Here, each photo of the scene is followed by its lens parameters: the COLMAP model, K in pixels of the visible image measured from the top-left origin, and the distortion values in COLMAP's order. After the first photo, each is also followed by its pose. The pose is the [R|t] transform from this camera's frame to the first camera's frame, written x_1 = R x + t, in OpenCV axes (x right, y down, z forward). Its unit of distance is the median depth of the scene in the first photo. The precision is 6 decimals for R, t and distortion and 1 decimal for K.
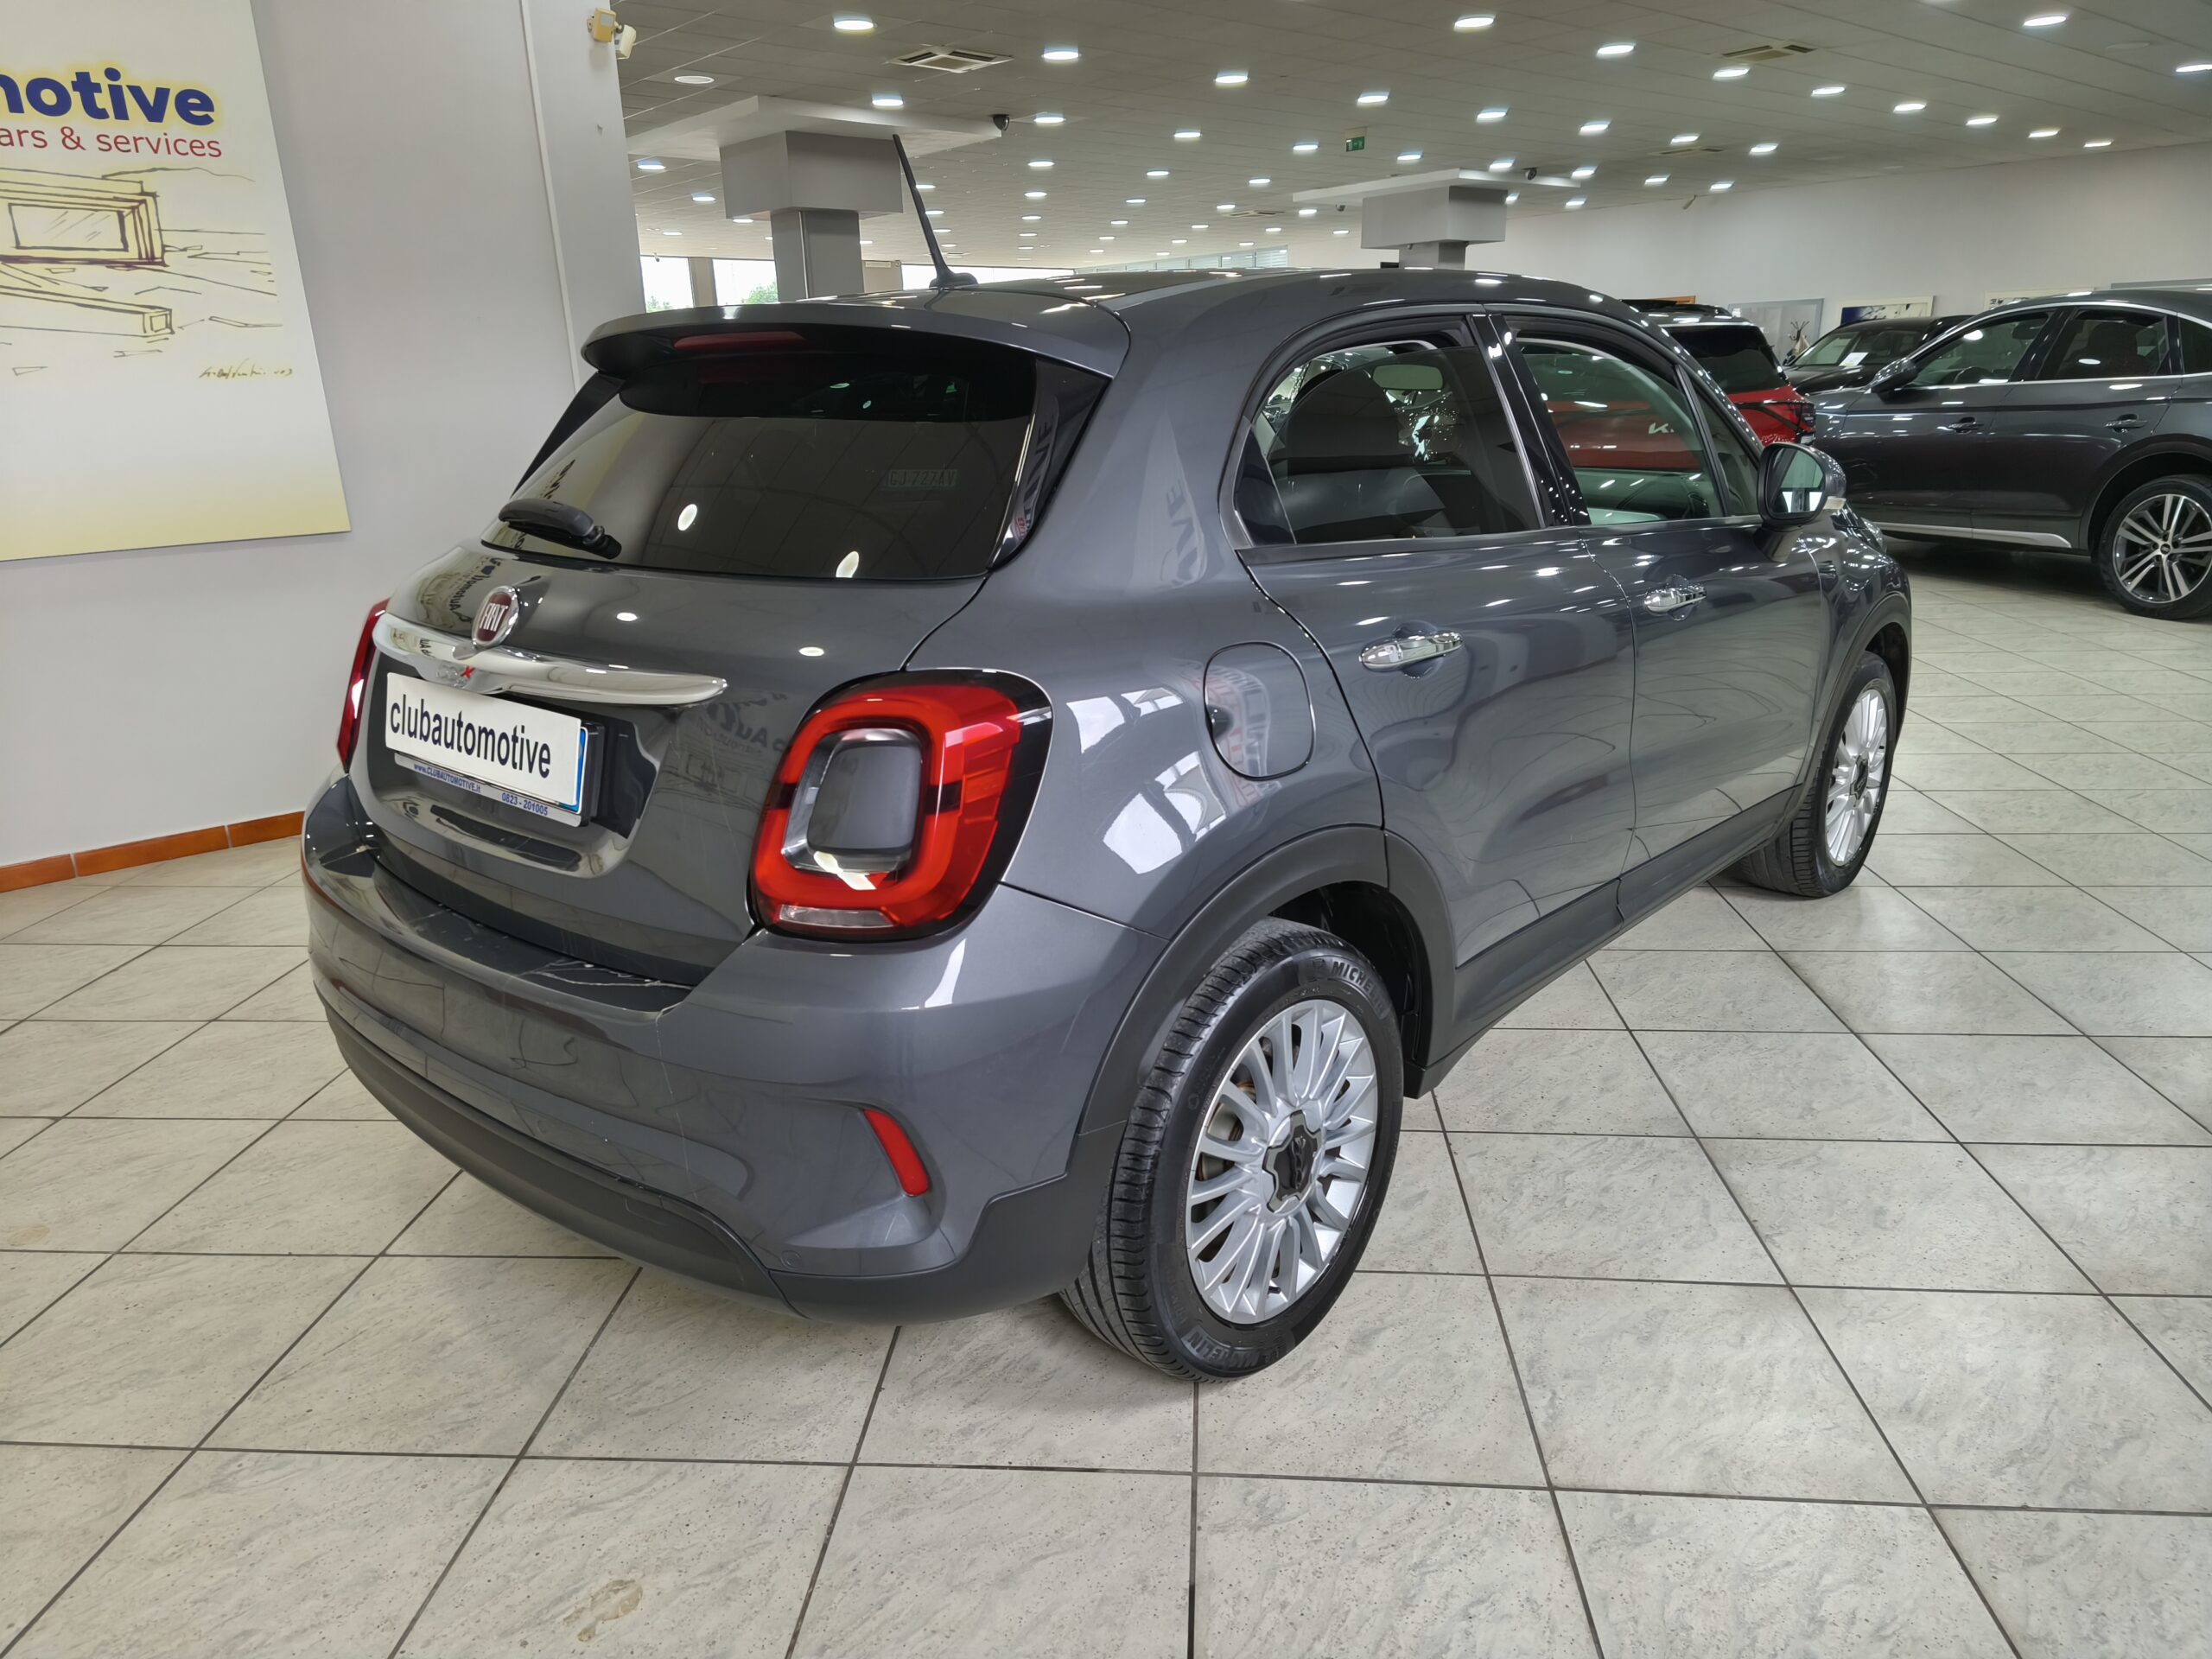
lens RADIAL K [[1435.0, 0, 1106.0], [0, 1435.0, 829.5], [0, 0, 1]] dist [0.062172, -0.045347]
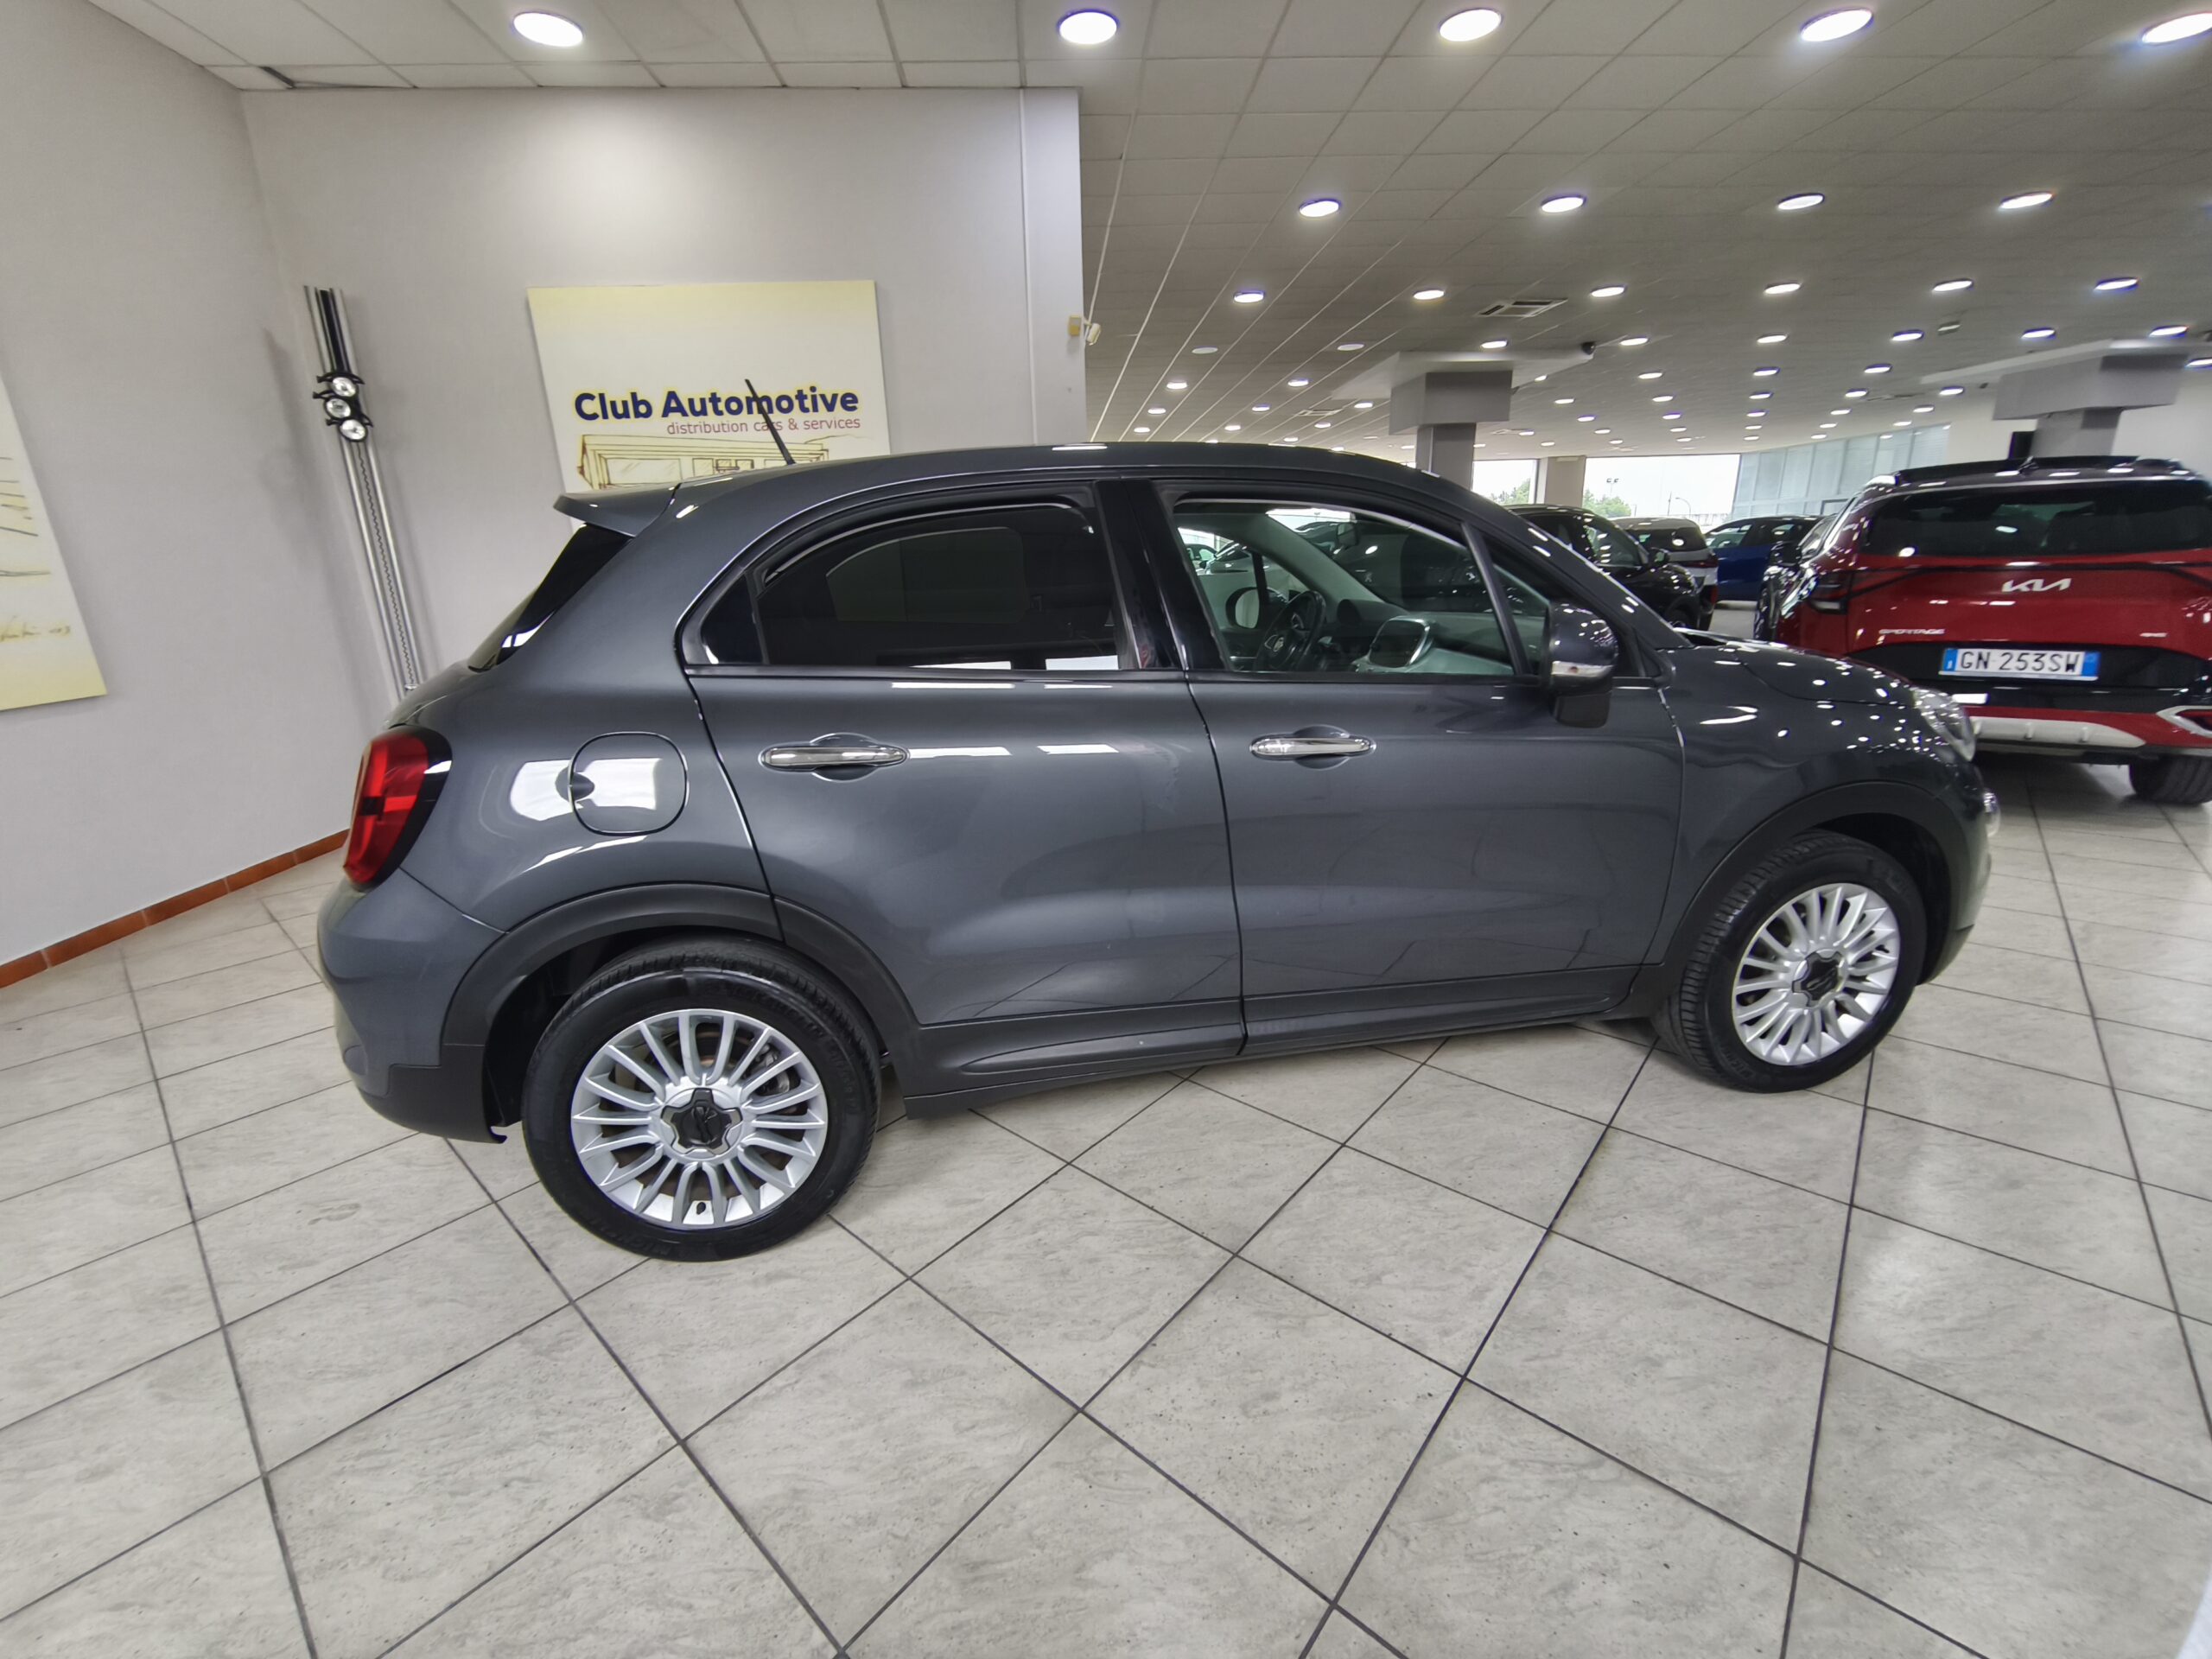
lens RADIAL K [[935.1, 0, 1106.0], [0, 935.1, 829.5], [0, 0, 1]] dist [-0.018376, 0.008873]
pose [[0.802628, 0.171699, -0.571234, 0.439970], [-0.172054, 0.983612, 0.053899, -0.075241], [0.571127, 0.055022, 0.819016, 0.245247]]
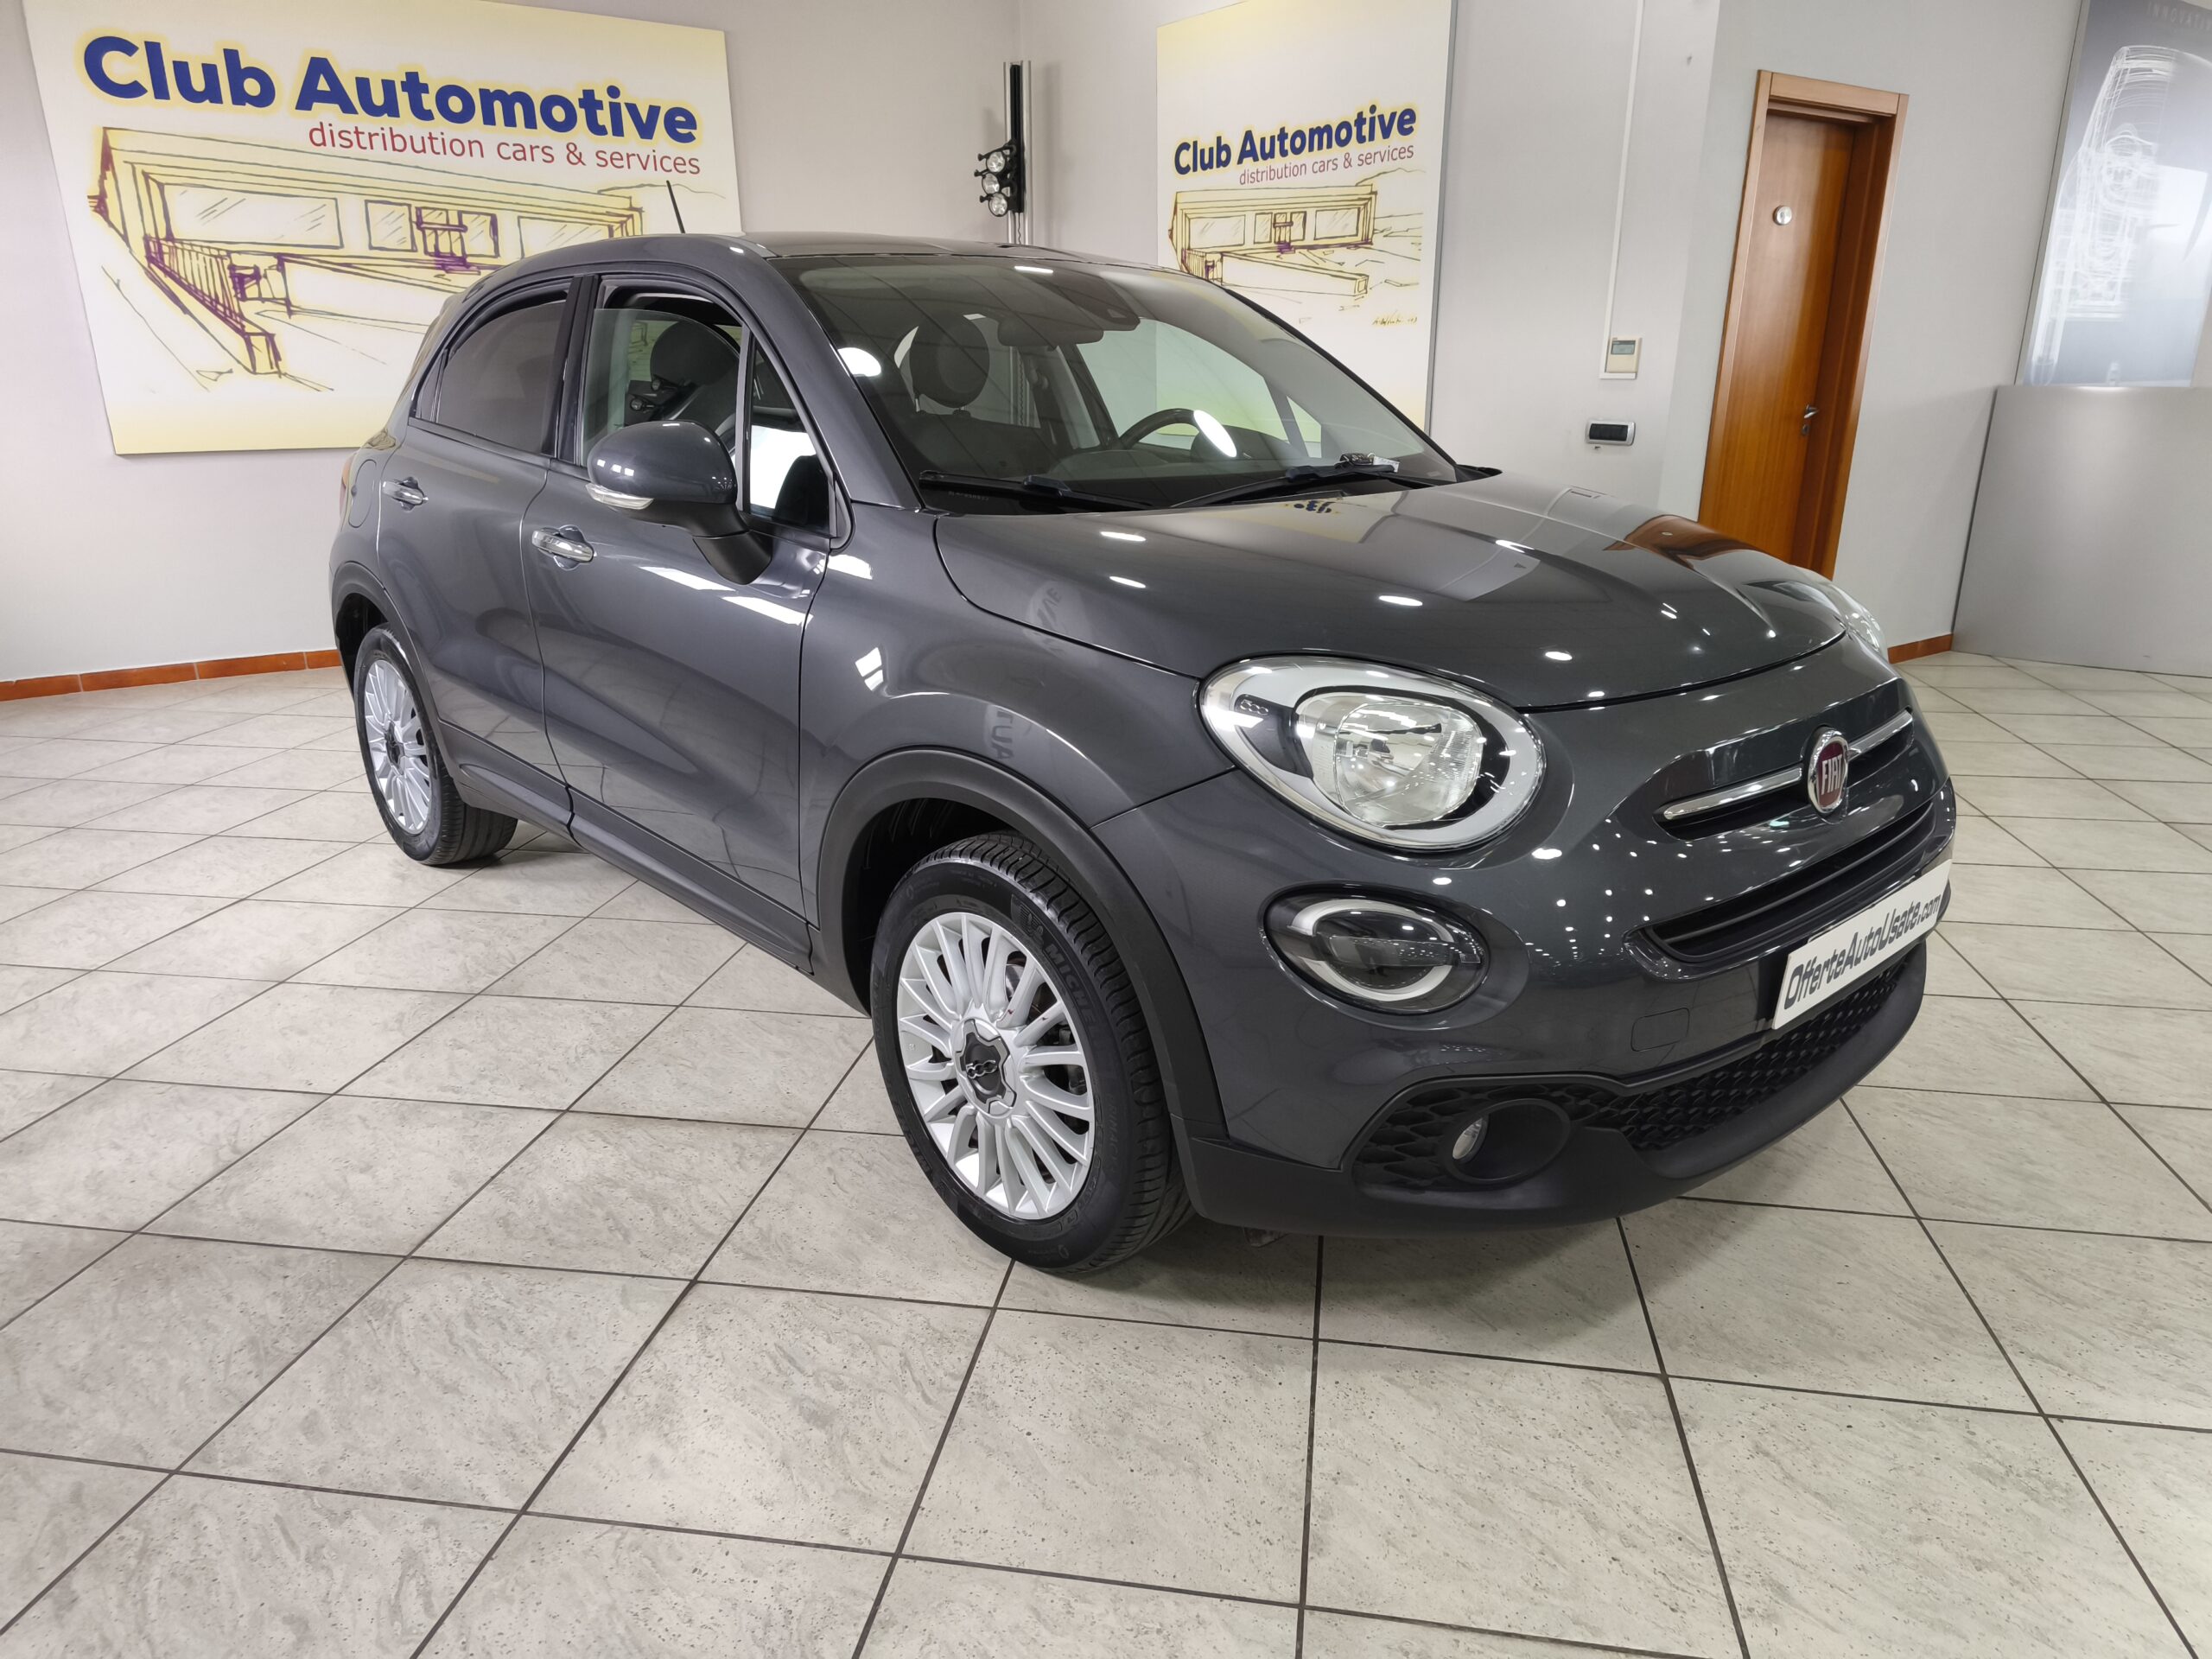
lens RADIAL K [[1435.0, 0, 1106.0], [0, 1435.0, 829.5], [0, 0, 1]] dist [0.062172, -0.045347]
pose [[-0.077889, 0.334137, -0.939301, 0.931295], [-0.295104, 0.892215, 0.341858, -0.296041], [0.952285, 0.303818, 0.029111, 0.927268]]
